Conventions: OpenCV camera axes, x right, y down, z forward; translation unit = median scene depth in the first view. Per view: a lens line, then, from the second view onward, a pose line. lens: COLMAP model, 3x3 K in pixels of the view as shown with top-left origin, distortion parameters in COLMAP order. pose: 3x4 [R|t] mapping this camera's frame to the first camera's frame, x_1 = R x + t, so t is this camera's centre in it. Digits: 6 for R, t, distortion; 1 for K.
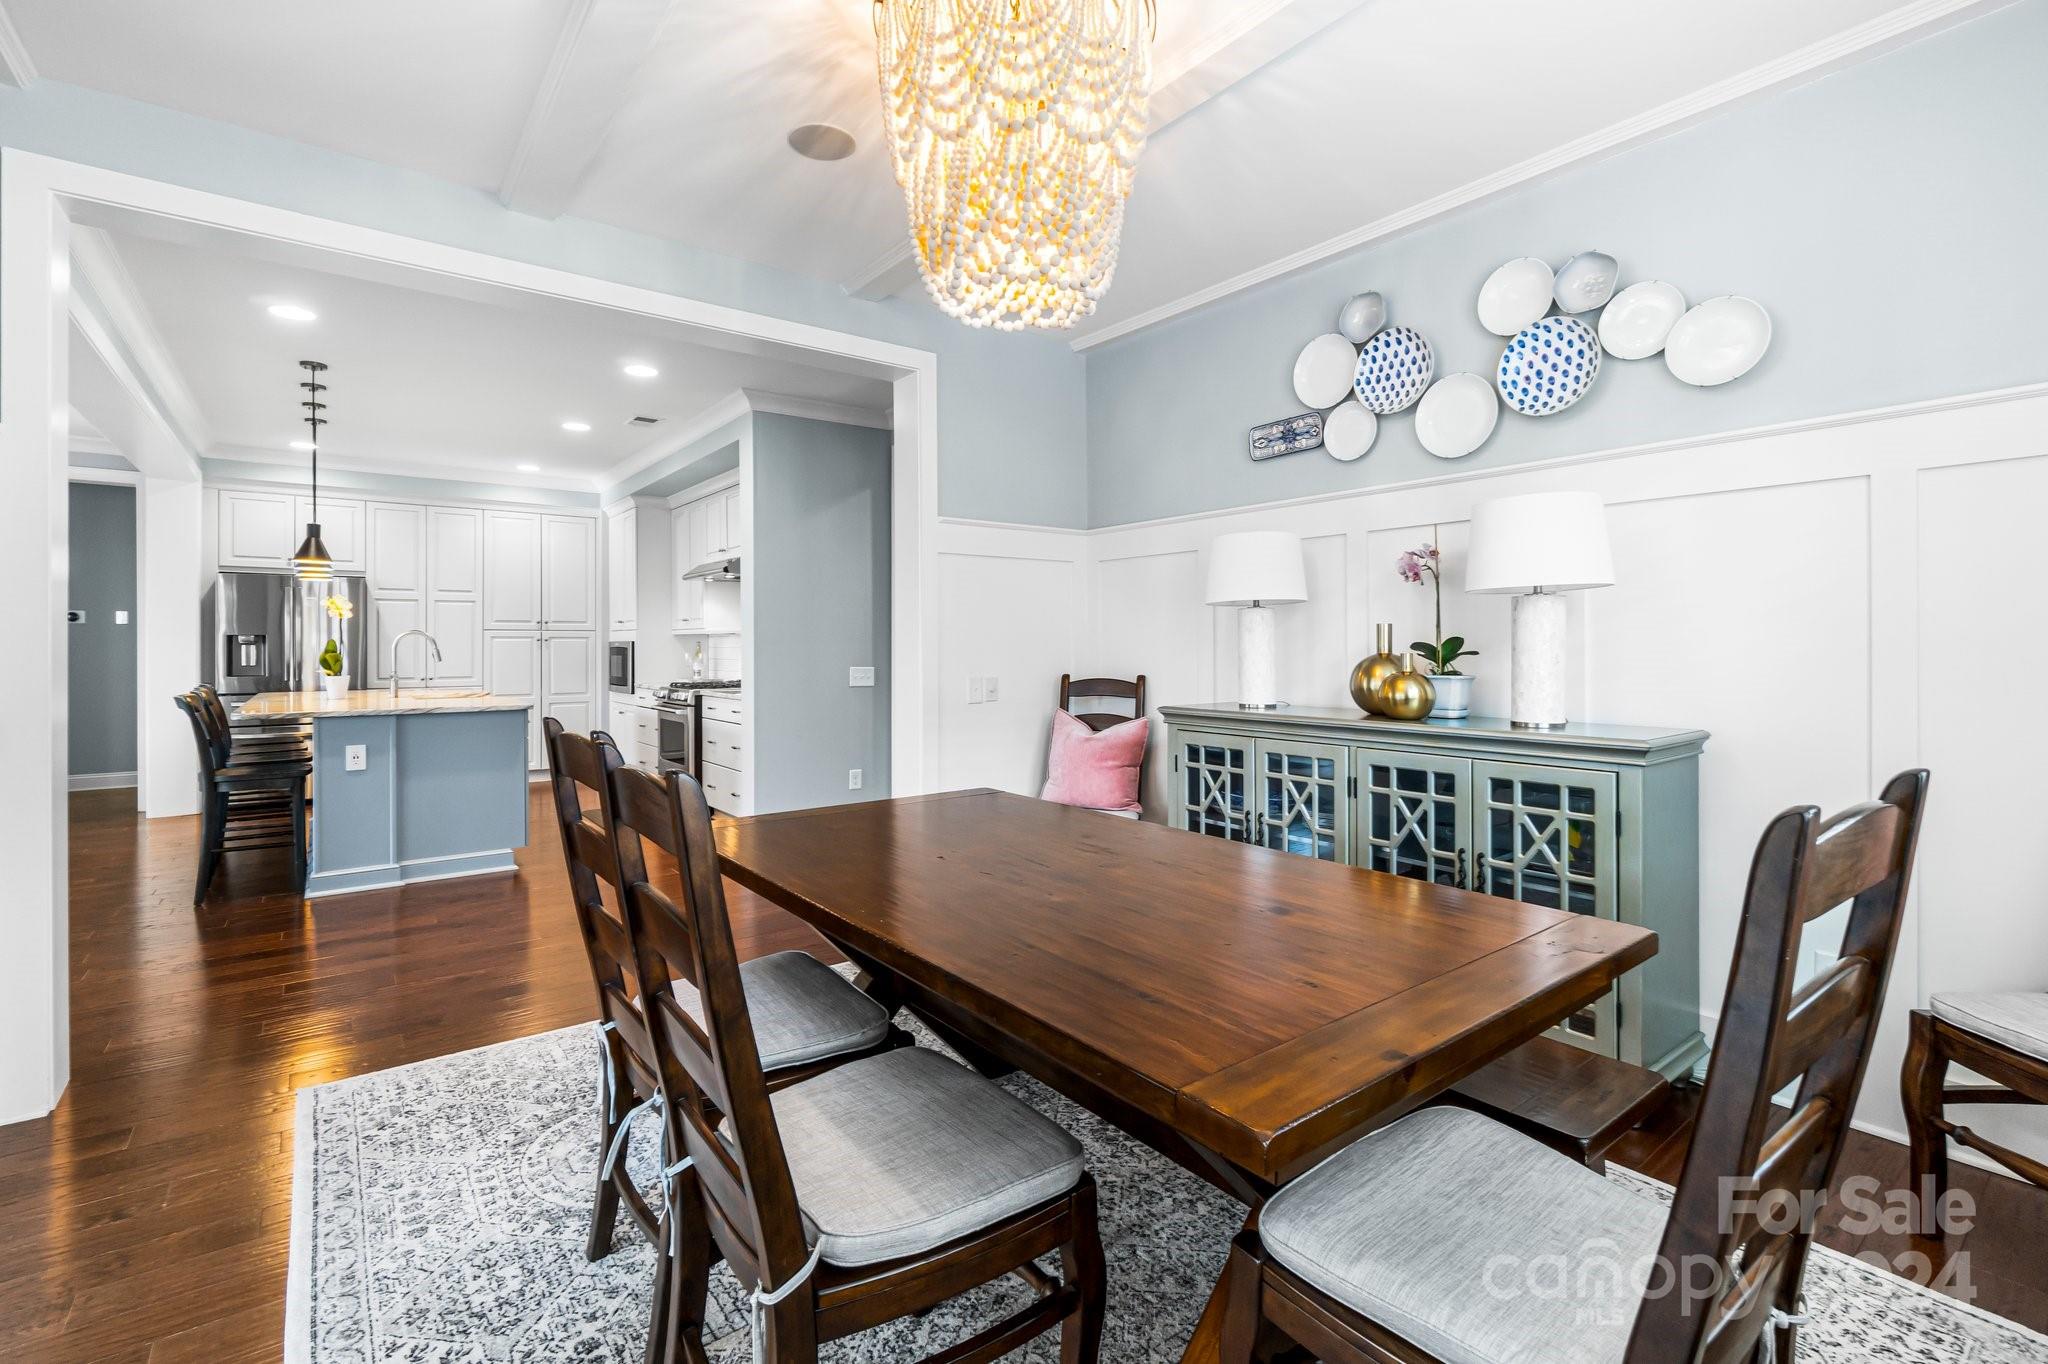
lens RADIAL K [[901.9, 0, 954.0], [0, 901.9, 611.8], [0, 0, 1]] dist [-0.003316, -0.000016]
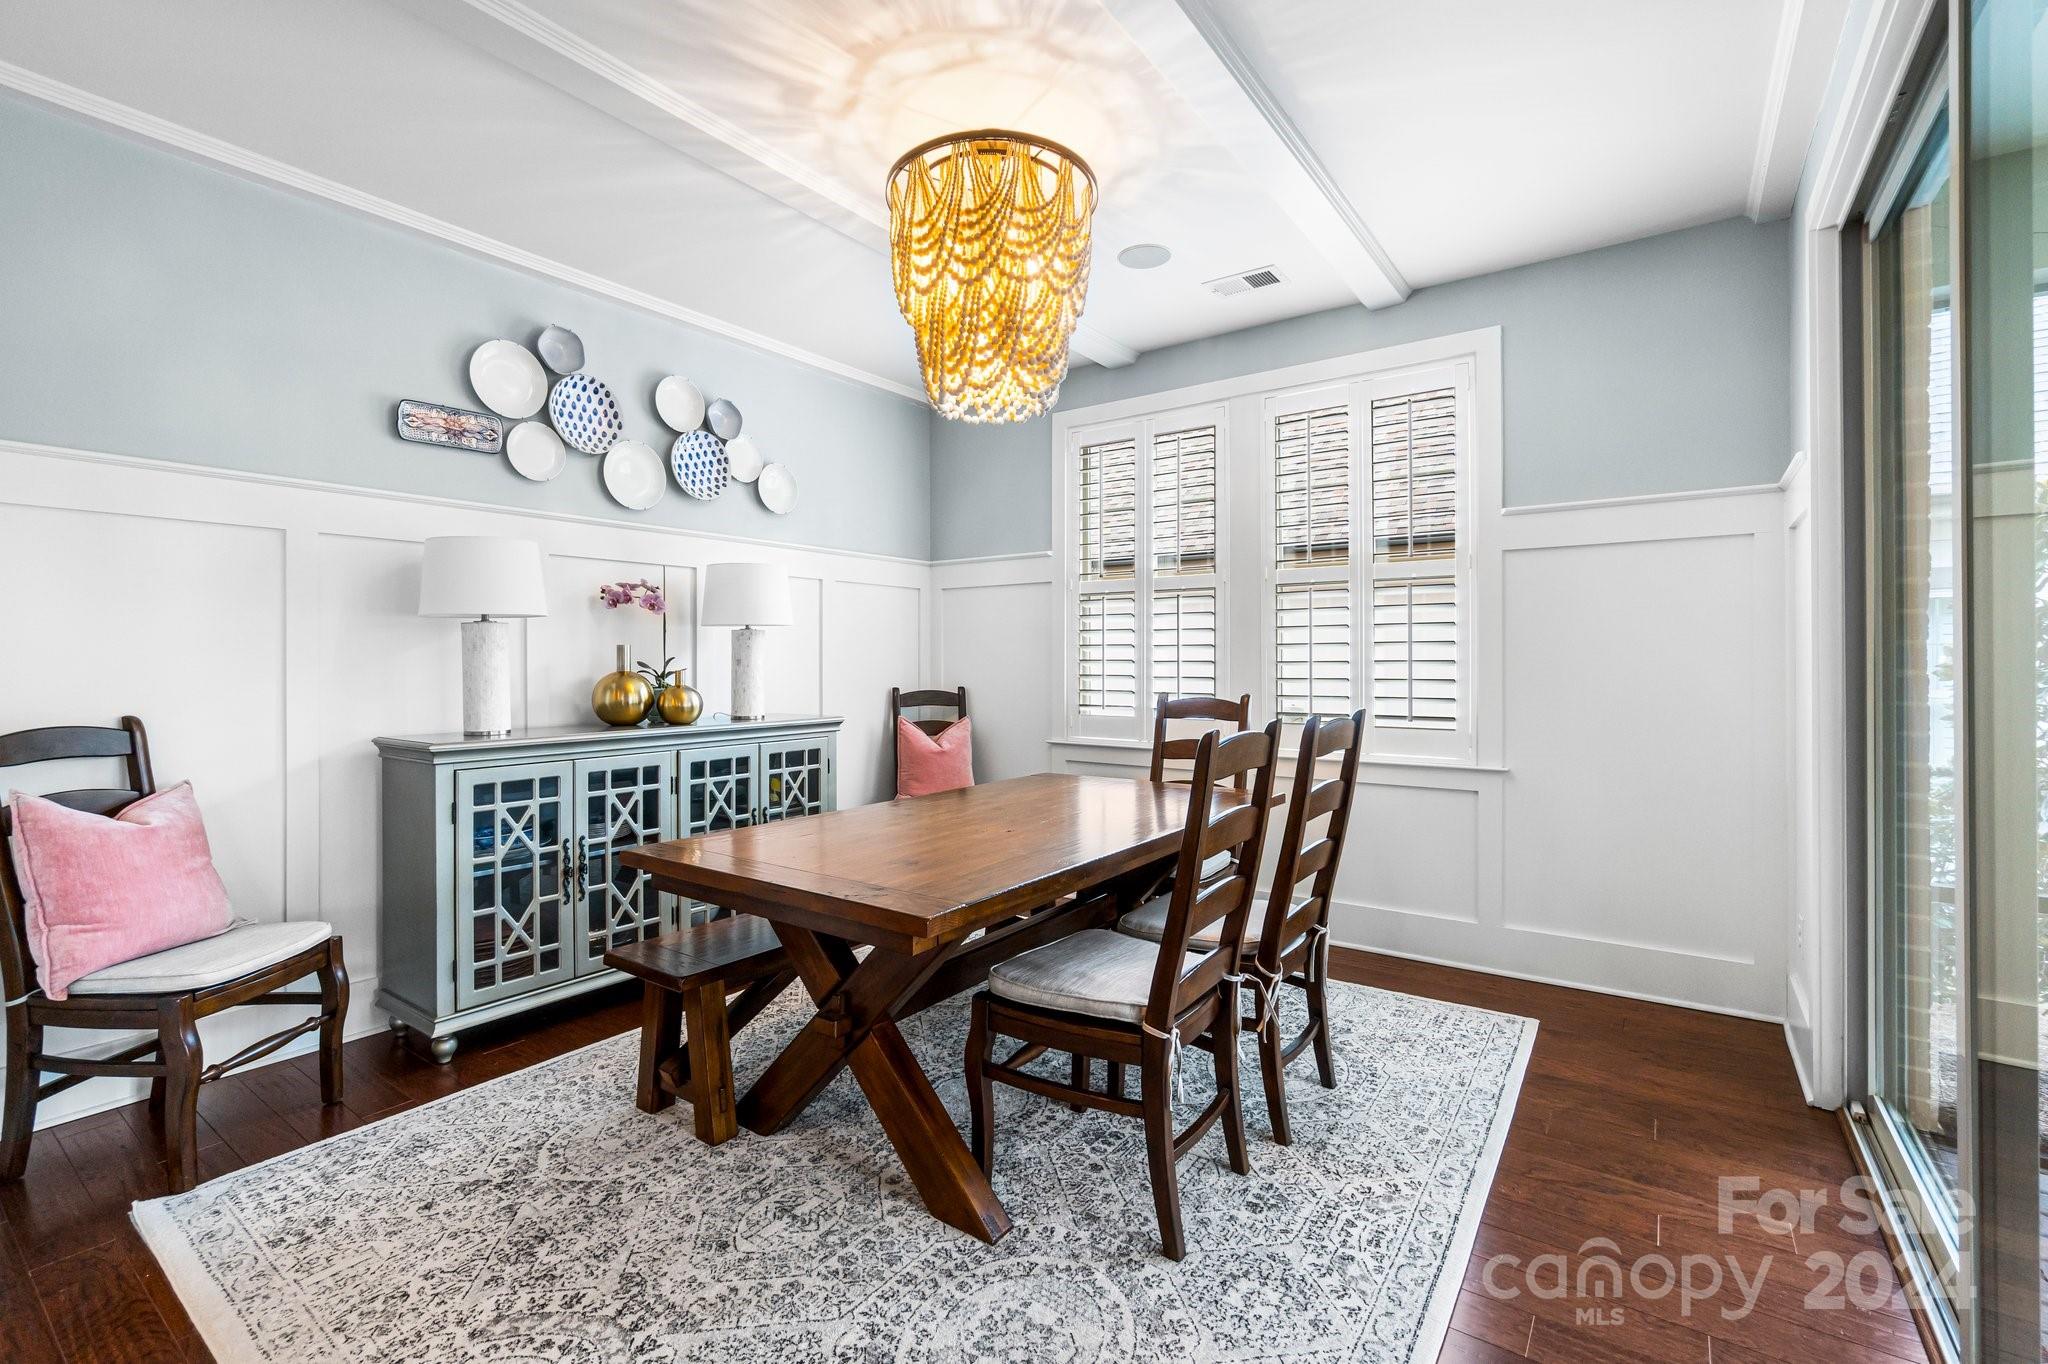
lens RADIAL K [[901.9, 0, 1018.1], [0, 901.9, 671.5], [0, 0, 1]] dist [-0.003316, -0.000016]
pose [[-0.321207, -0.019095, 0.946816, -0.839103], [-0.041665, 0.999114, 0.006015, 0.019434], [-0.946092, -0.037517, -0.321718, 0.974976]]
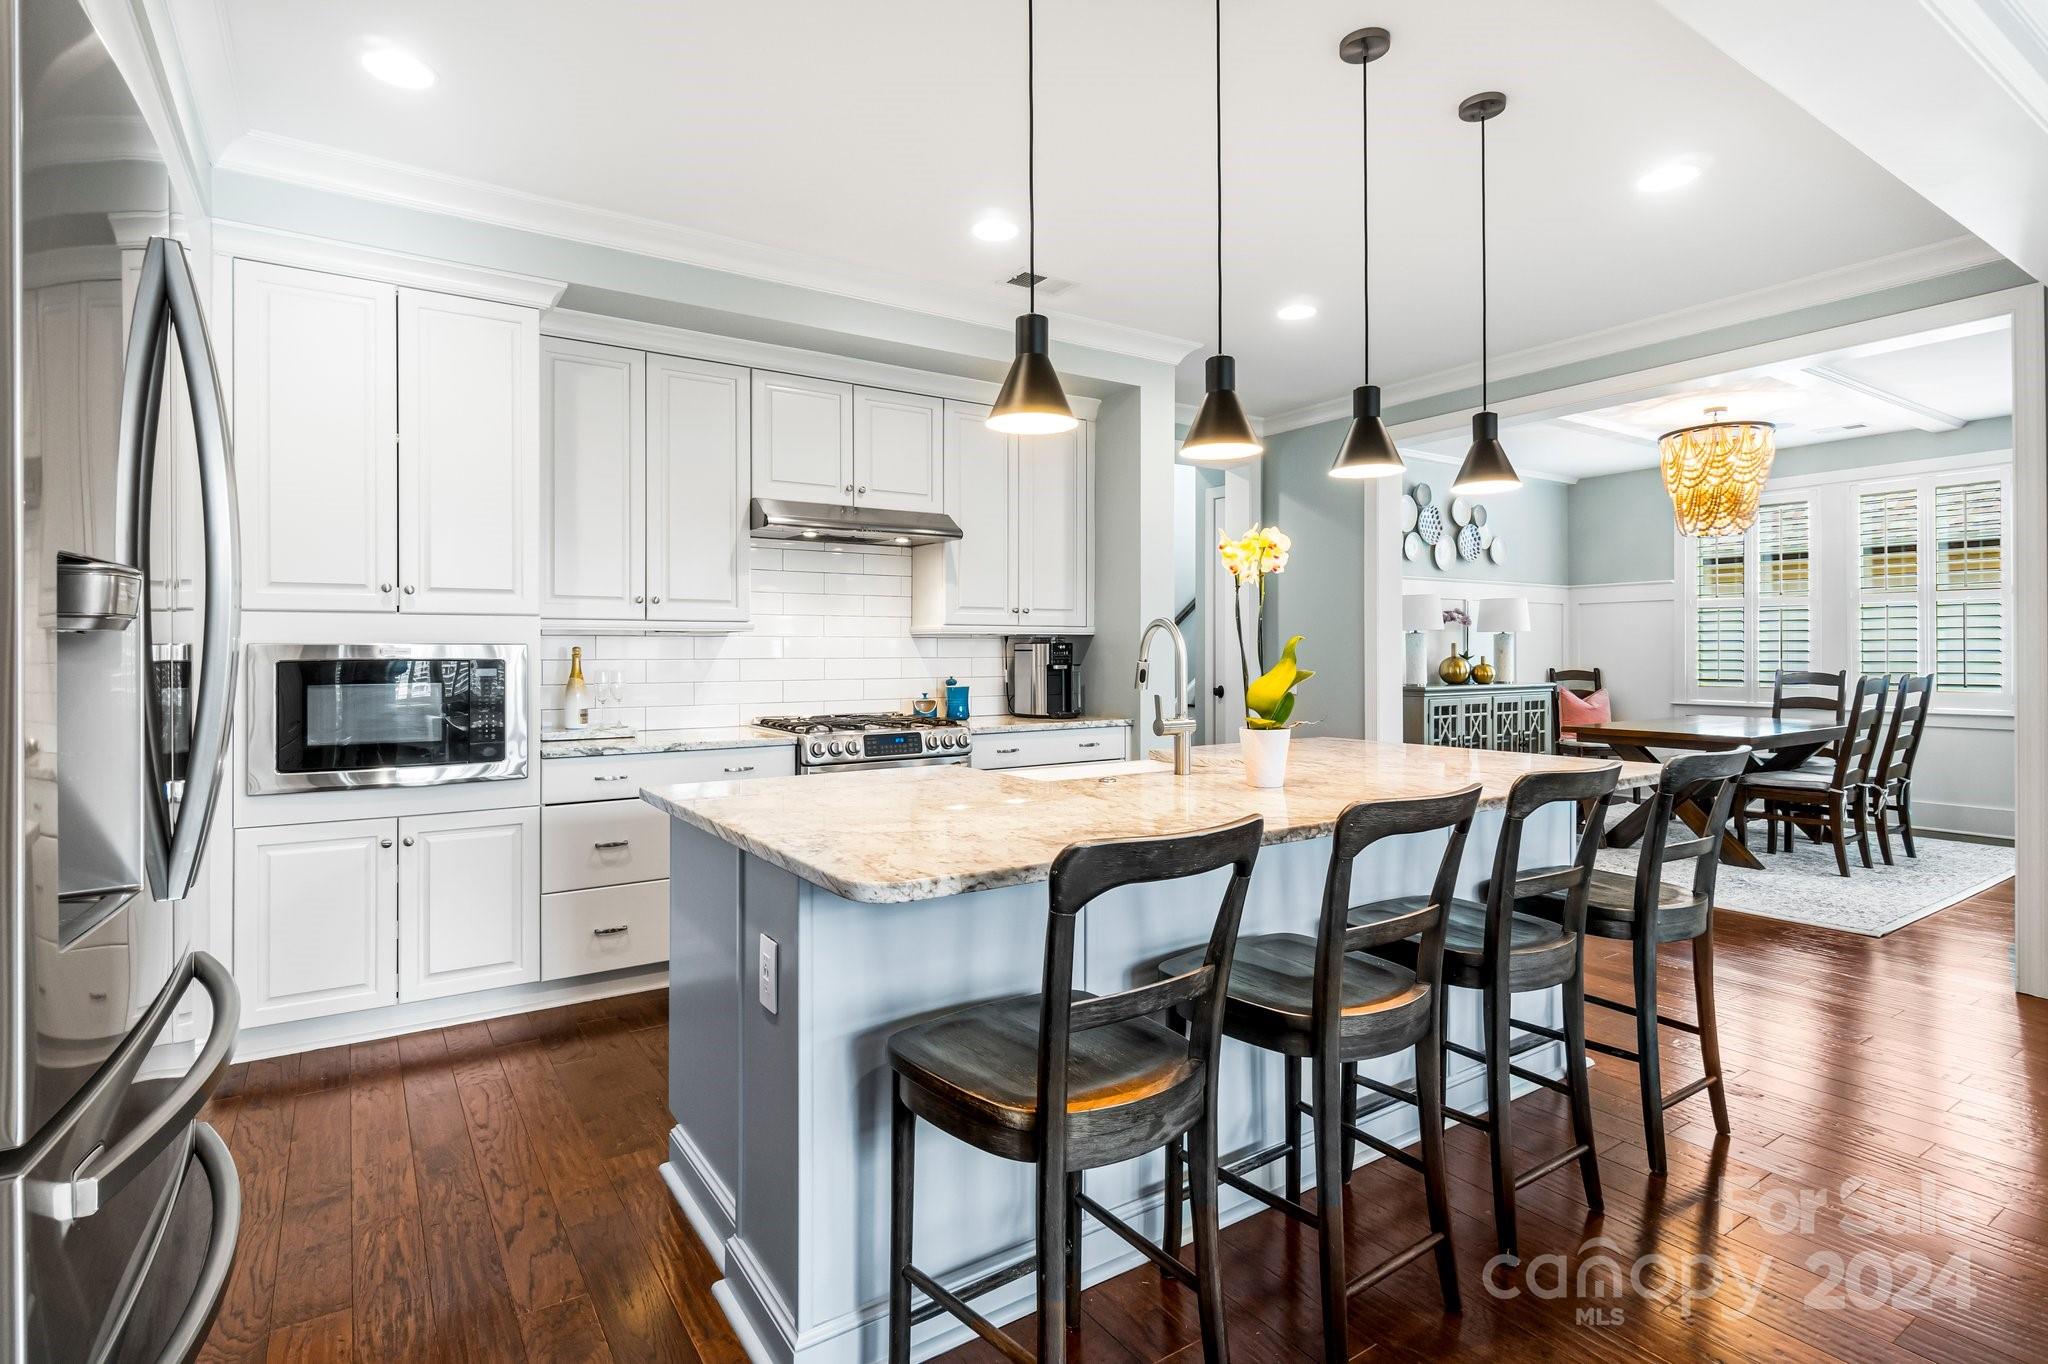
lens RADIAL K [[1001.8, 0, 1016.7], [0, 1001.8, 652.7], [0, 0, 1]] dist [-0.002039, -0.001162]
pose [[0.034964, -0.006553, 0.999367, -2.228039], [-0.040334, 0.999155, 0.007963, 0.065809], [-0.998574, -0.040587, 0.034670, 2.178654]]
